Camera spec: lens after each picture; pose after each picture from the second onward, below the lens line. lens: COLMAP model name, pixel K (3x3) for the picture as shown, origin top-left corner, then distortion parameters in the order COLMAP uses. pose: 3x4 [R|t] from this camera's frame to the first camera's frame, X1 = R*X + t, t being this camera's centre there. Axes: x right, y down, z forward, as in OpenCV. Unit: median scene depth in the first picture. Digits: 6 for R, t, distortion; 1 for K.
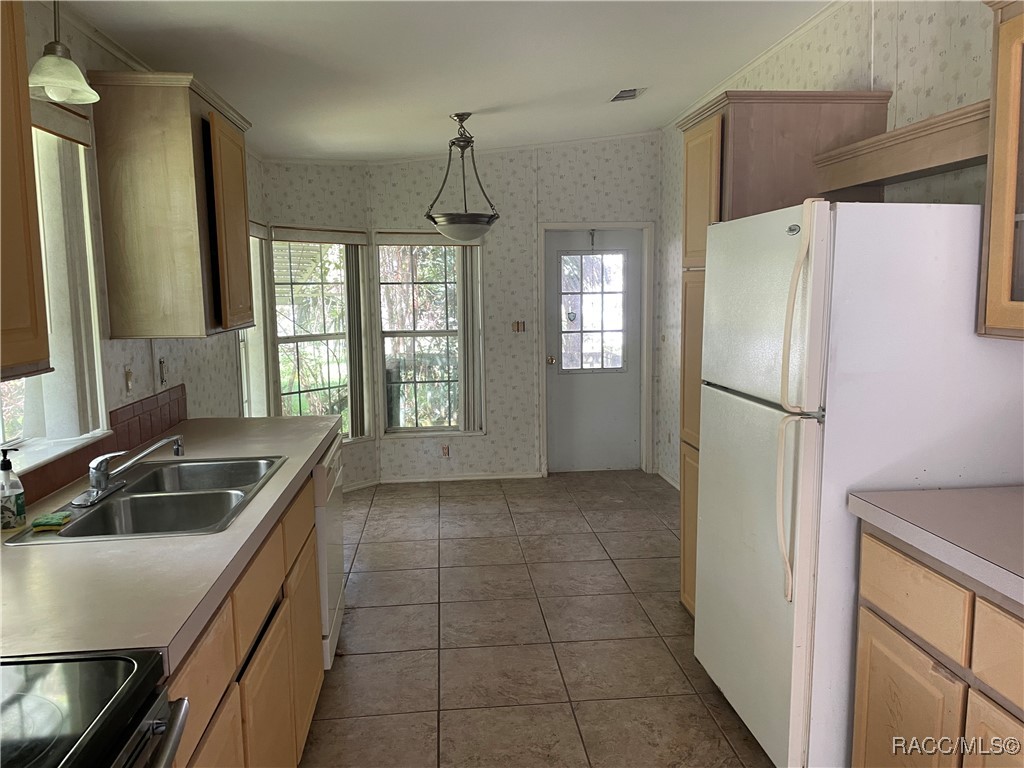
lens RADIAL K [[772.6, 0, 515.7], [0, 772.6, 382.7], [0, 0, 1]] dist [0.070833, -0.088919]
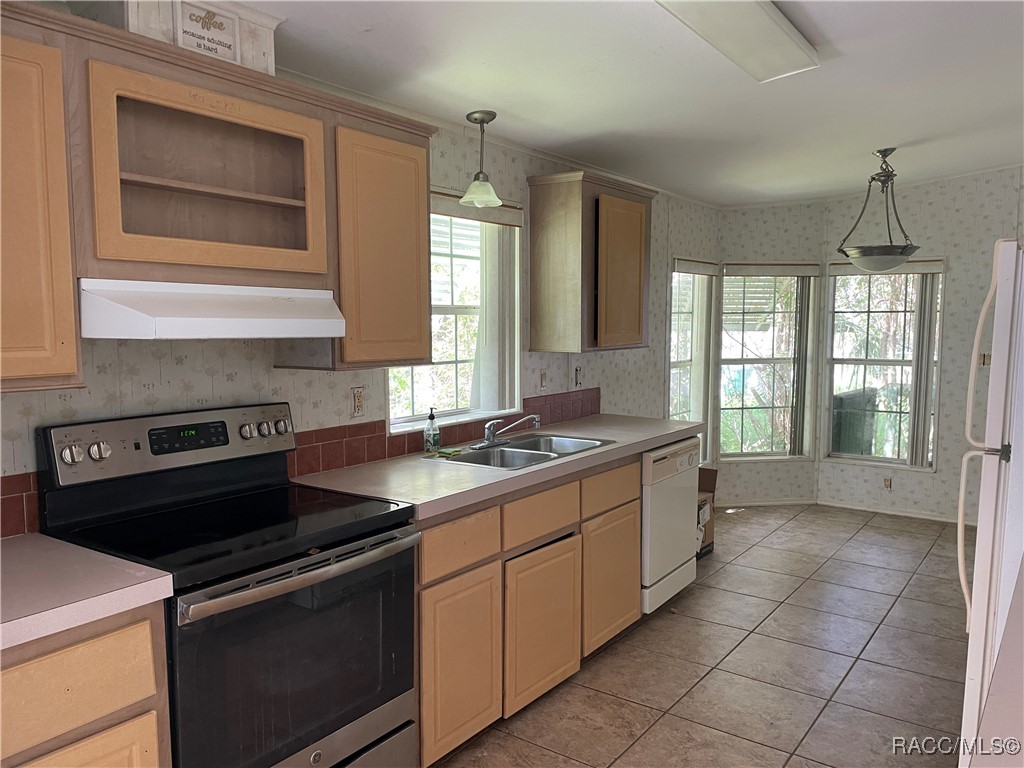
lens RADIAL K [[772.6, 0, 510.6], [0, 772.6, 390.4], [0, 0, 1]] dist [0.070833, -0.088919]
pose [[0.741194, 0.074418, -0.667153, 0.428809], [-0.089440, 0.995923, 0.011725, 0.005494], [0.665306, 0.050980, 0.744828, -0.128217]]
